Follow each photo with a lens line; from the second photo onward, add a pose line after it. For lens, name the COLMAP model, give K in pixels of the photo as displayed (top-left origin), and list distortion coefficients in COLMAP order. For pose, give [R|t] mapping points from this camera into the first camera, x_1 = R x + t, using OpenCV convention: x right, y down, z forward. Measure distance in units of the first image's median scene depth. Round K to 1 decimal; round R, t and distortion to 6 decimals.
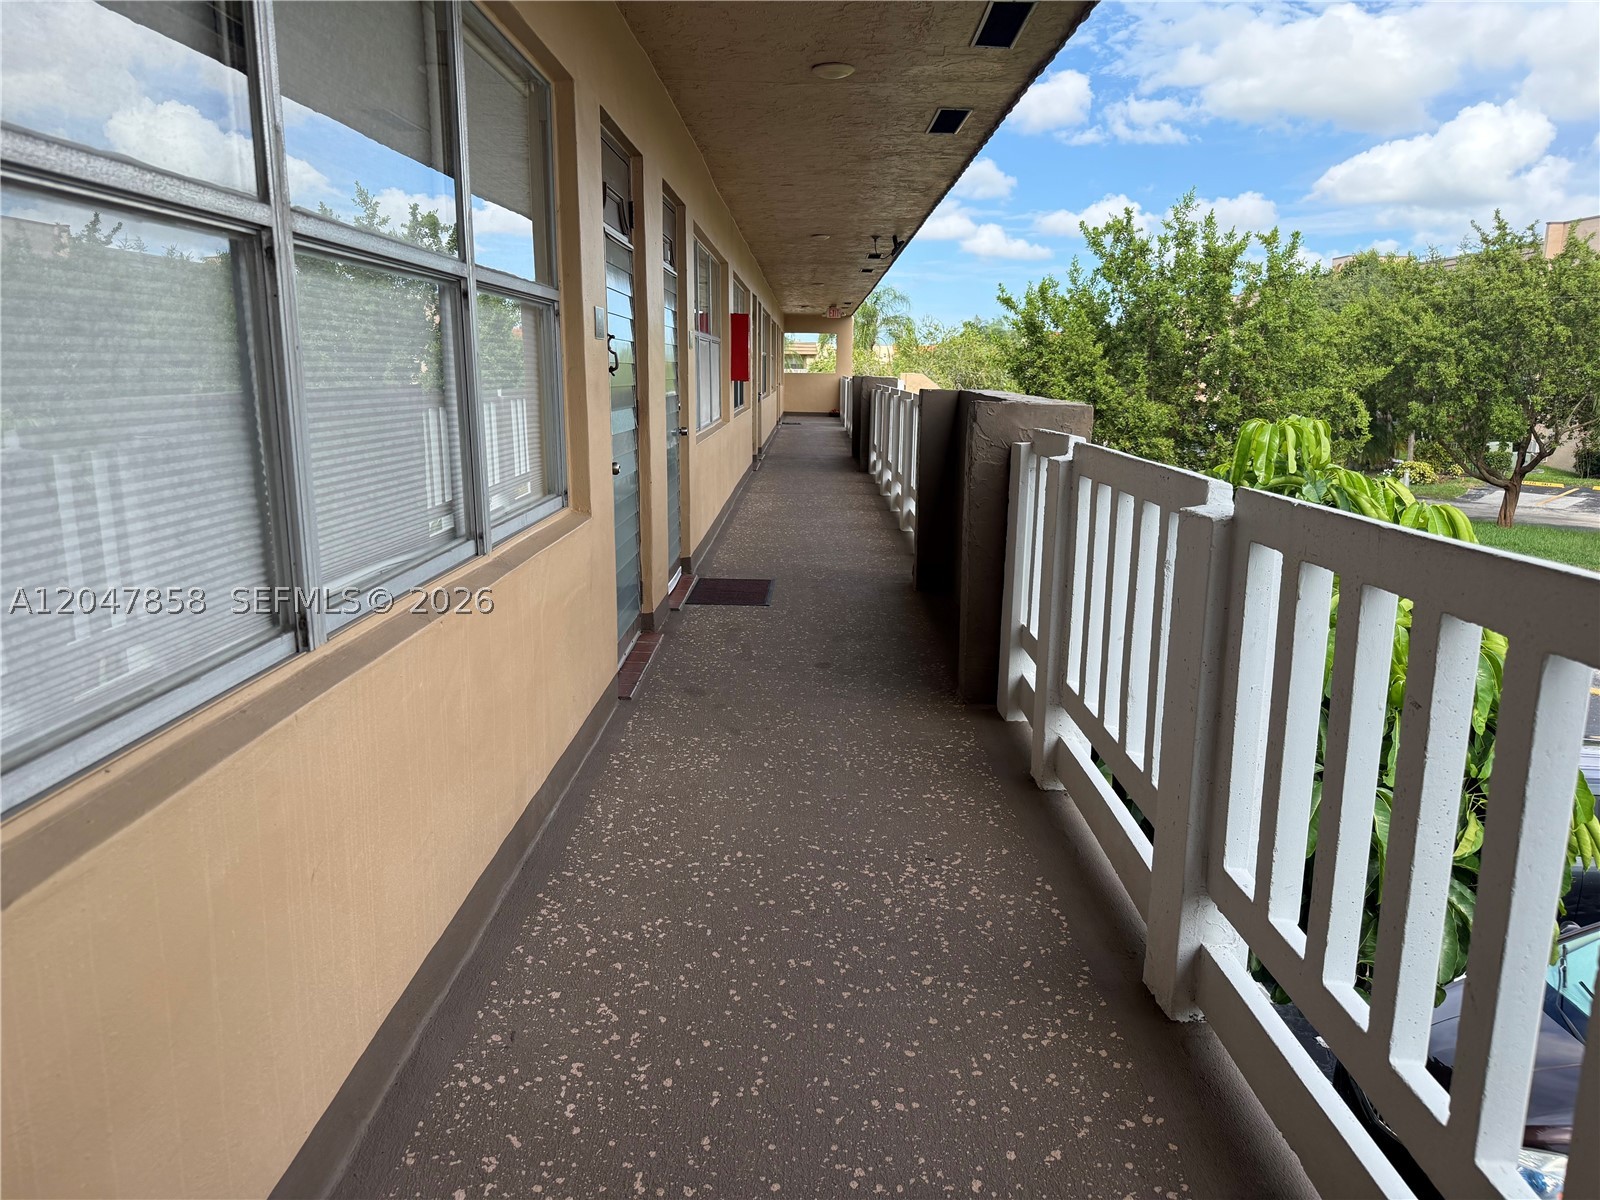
lens RADIAL K [[1129.3, 0, 794.2], [0, 1129.3, 596.1], [0, 0, 1]] dist [0.092425, -0.134934]
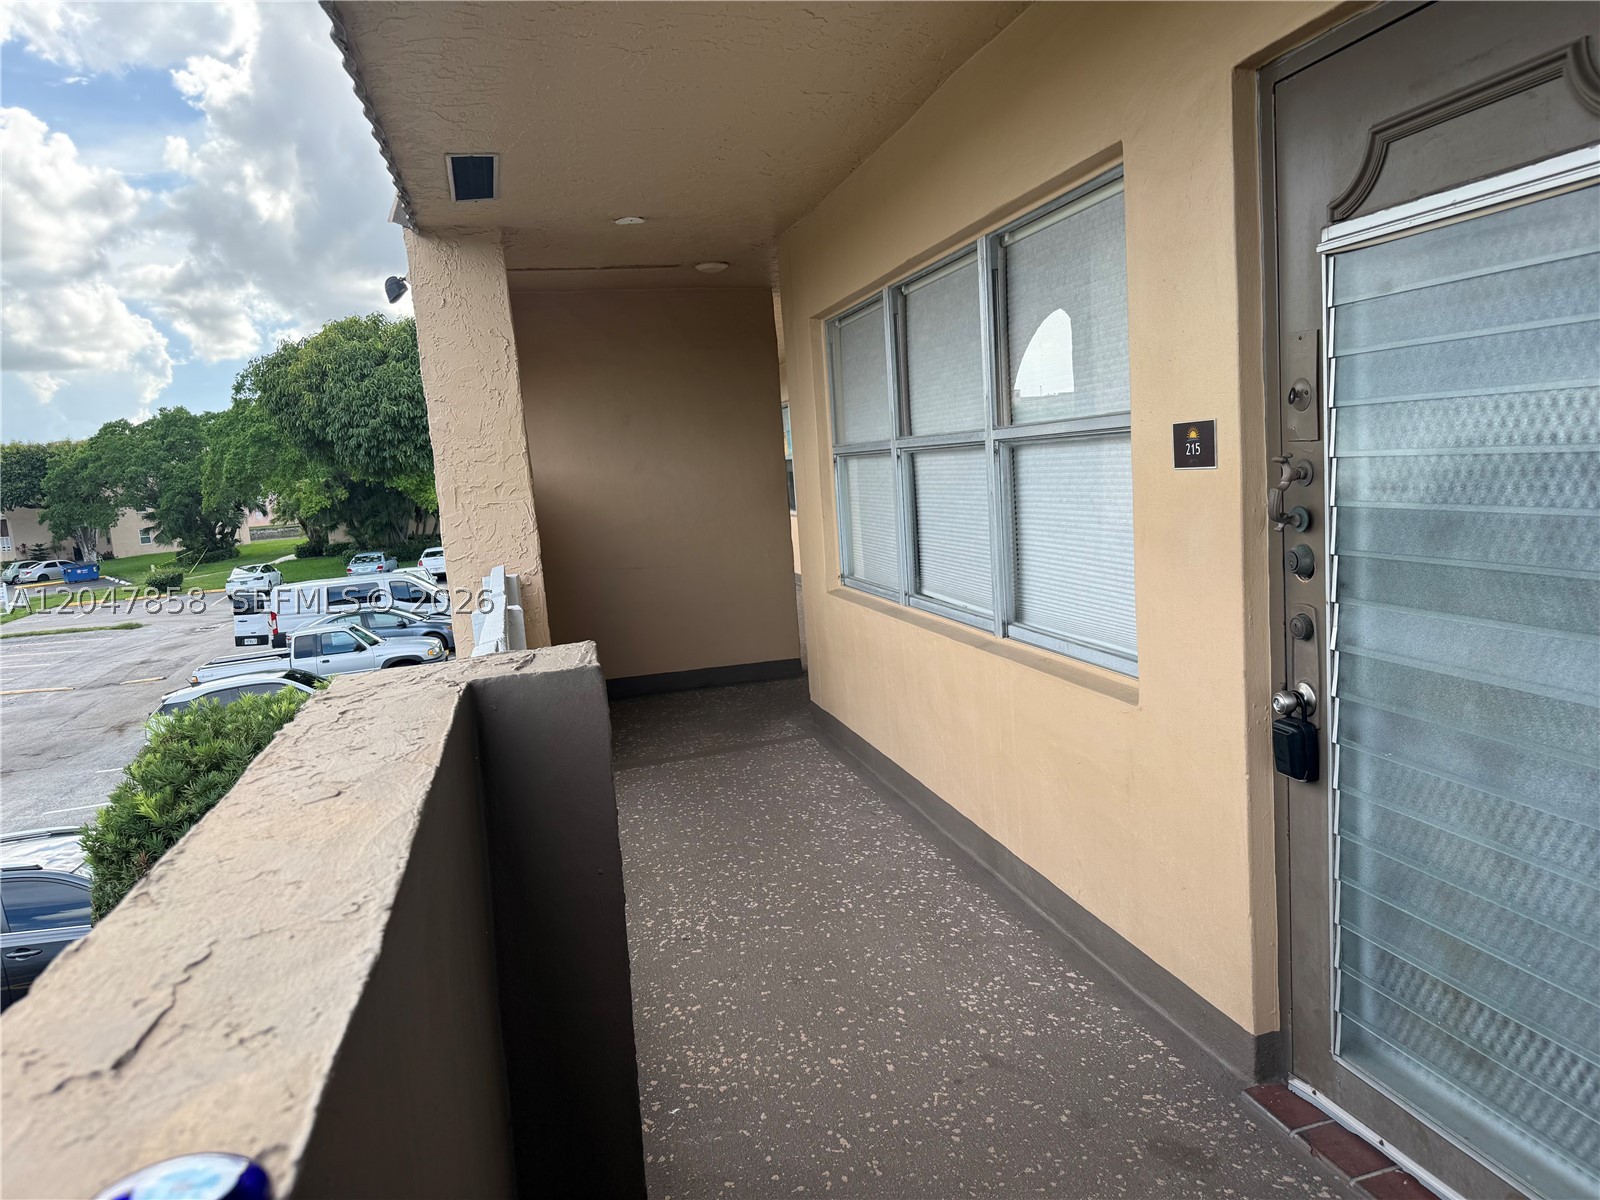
lens RADIAL K [[1129.3, 0, 794.2], [0, 1129.3, 596.1], [0, 0, 1]] dist [0.092425, -0.134934]
pose [[-0.966305, 0.086435, -0.242451, 0.275208], [0.009944, 0.953765, 0.300390, -0.470229], [0.257206, 0.287858, -0.922487, 2.081777]]
